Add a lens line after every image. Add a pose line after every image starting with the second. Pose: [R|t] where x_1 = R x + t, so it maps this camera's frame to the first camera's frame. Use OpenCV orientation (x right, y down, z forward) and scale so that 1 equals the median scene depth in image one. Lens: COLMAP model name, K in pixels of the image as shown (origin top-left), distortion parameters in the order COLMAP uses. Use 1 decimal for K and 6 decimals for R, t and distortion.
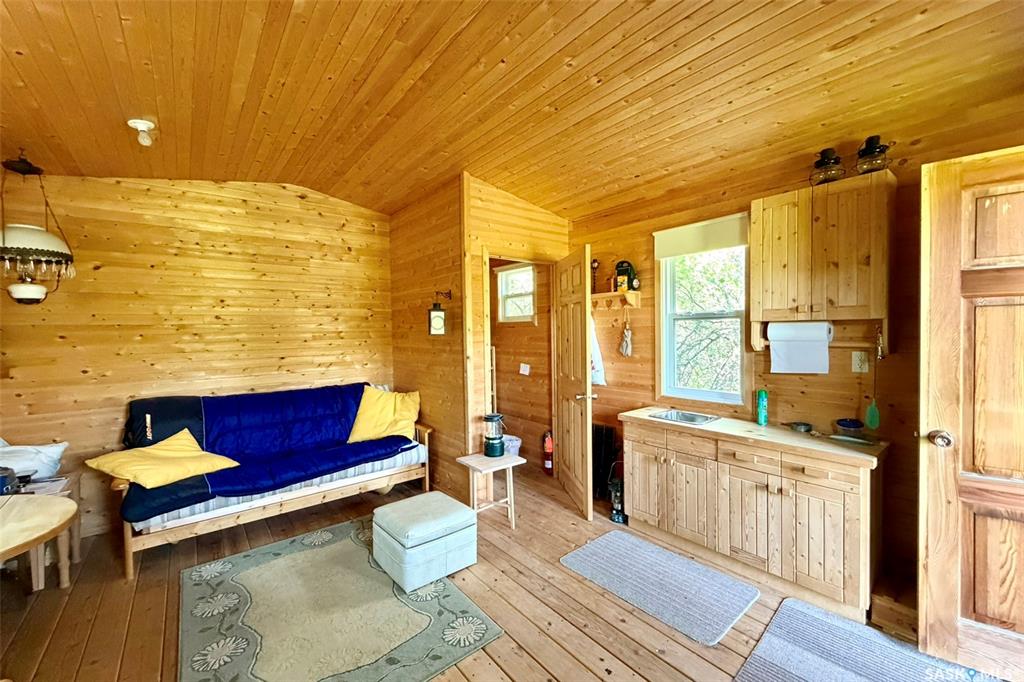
lens RADIAL K [[405.8, 0, 510.1], [0, 405.8, 339.3], [0, 0, 1]] dist [0.000631, 0.000302]
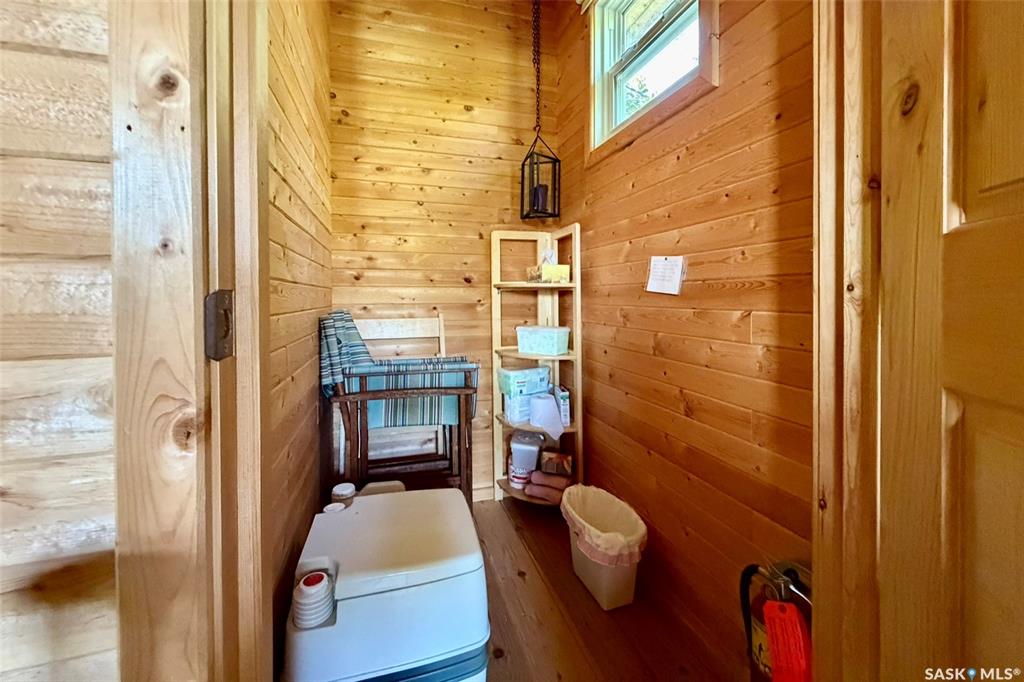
lens RADIAL K [[405.8, 0, 510.0], [0, 405.8, 302.1], [0, 0, 1]] dist [0.000631, 0.000302]
pose [[0.931281, 0.018917, -0.363811, 0.057837], [-0.018736, 0.999816, 0.004027, 0.140220], [0.363820, 0.003066, 0.931464, 1.056255]]
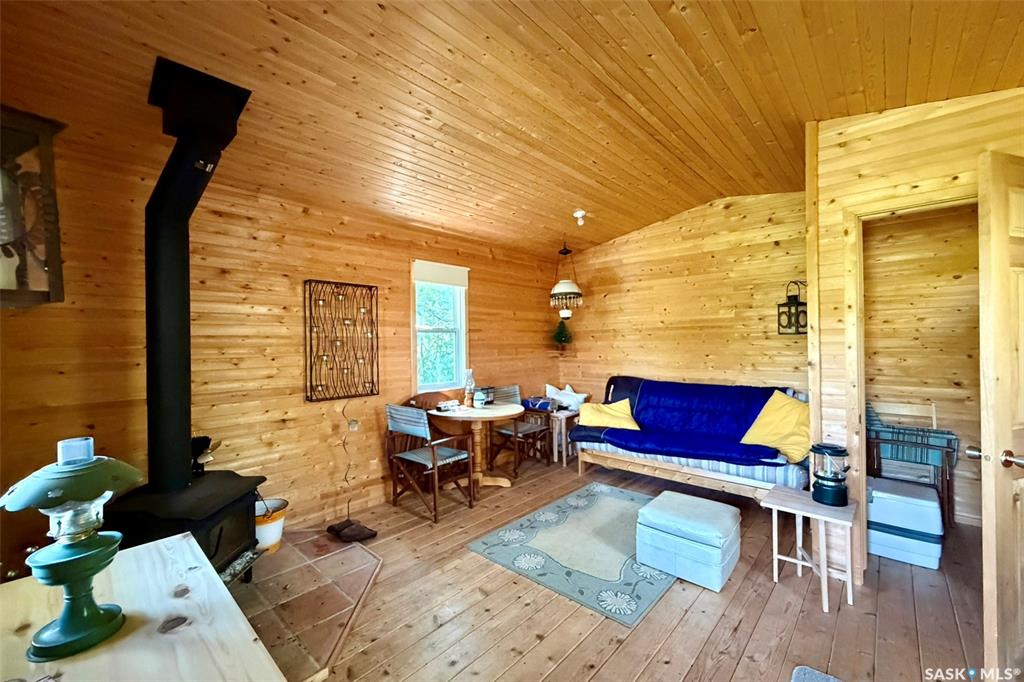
lens RADIAL K [[405.8, 0, 511.1], [0, 405.8, 340.6], [0, 0, 1]] dist [0.000631, 0.000302]
pose [[0.159885, 0.010175, -0.987083, 0.599011], [-0.007831, 0.999928, 0.009039, -0.001952], [0.987105, 0.006285, 0.159953, 0.343481]]
